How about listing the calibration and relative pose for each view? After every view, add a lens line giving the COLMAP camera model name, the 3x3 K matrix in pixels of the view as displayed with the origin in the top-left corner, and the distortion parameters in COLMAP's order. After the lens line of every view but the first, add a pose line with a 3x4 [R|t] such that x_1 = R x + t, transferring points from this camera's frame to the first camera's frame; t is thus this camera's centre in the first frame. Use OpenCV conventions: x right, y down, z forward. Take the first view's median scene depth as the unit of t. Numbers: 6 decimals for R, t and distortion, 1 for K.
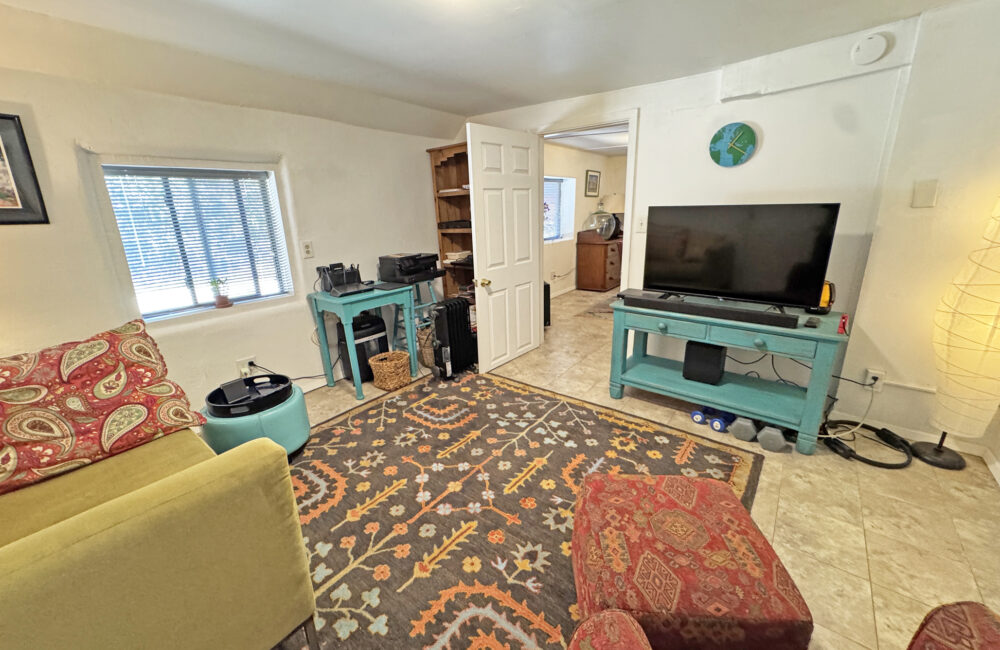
lens RADIAL K [[400.4, 0, 499.7], [0, 400.4, 322.1], [0, 0, 1]] dist [-0.002259, 0.000509]
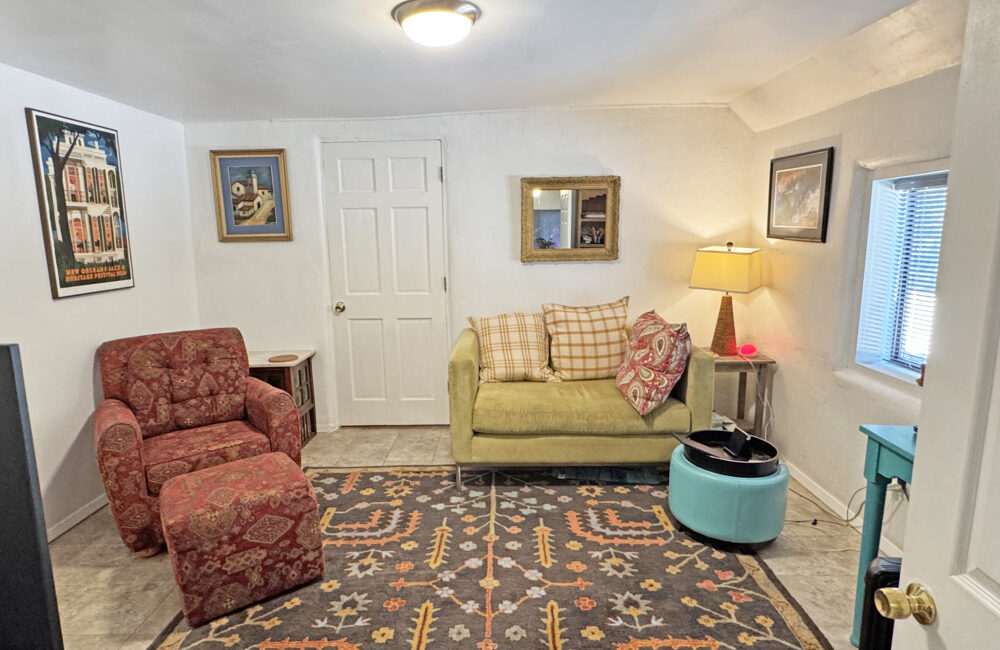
lens RADIAL K [[551.6, 0, 496.5], [0, 551.6, 323.4], [0, 0, 1]] dist [-0.003061, 0.000489]
pose [[-0.793957, 0.134852, -0.592830, 0.399790], [-0.137481, 0.910011, 0.391126, -0.432258], [0.592225, 0.392040, -0.703970, 1.365758]]
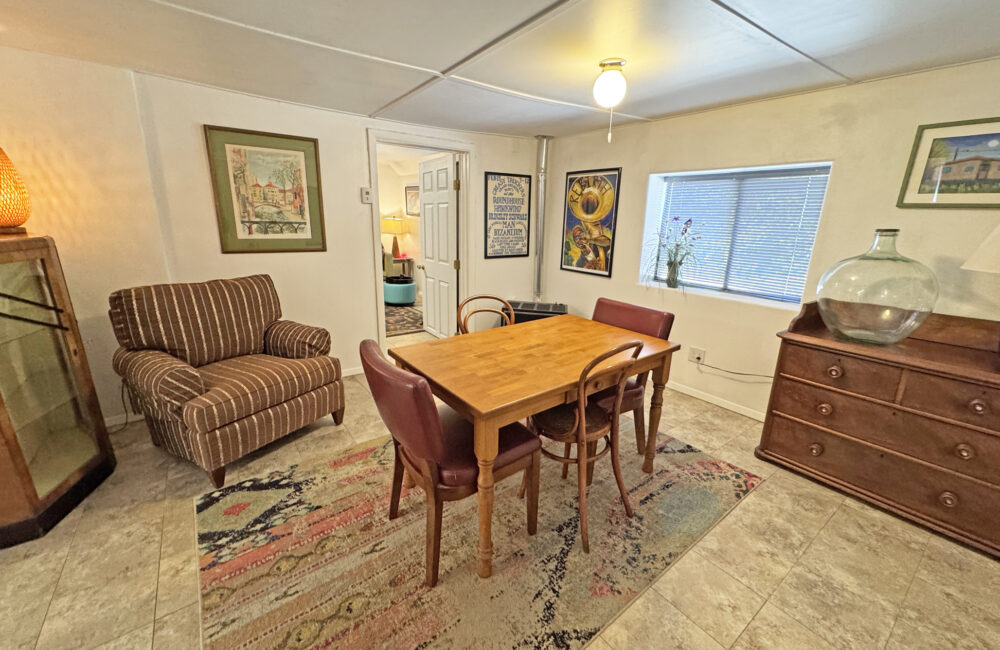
lens RADIAL K [[400.4, 0, 503.2], [0, 400.4, 332.7], [0, 0, 1]] dist [-0.002259, 0.000509]
pose [[-0.264158, 0.280481, -0.922795, 1.781765], [-0.290647, 0.889153, 0.353456, -0.656297], [0.919644, 0.361576, -0.153355, 2.132118]]
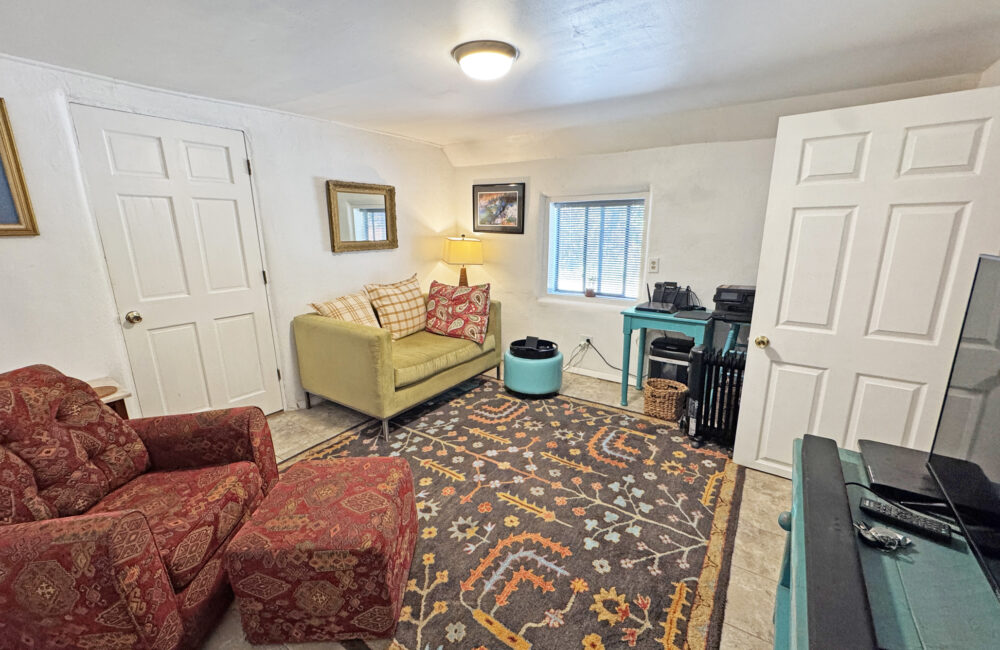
lens RADIAL K [[400.4, 0, 497.5], [0, 400.4, 322.7], [0, 0, 1]] dist [-0.002259, 0.000509]
pose [[0.060680, 0.253939, -0.965315, 0.799486], [-0.274836, 0.933965, 0.228416, -0.217822], [0.959574, 0.251443, 0.126464, 0.623065]]
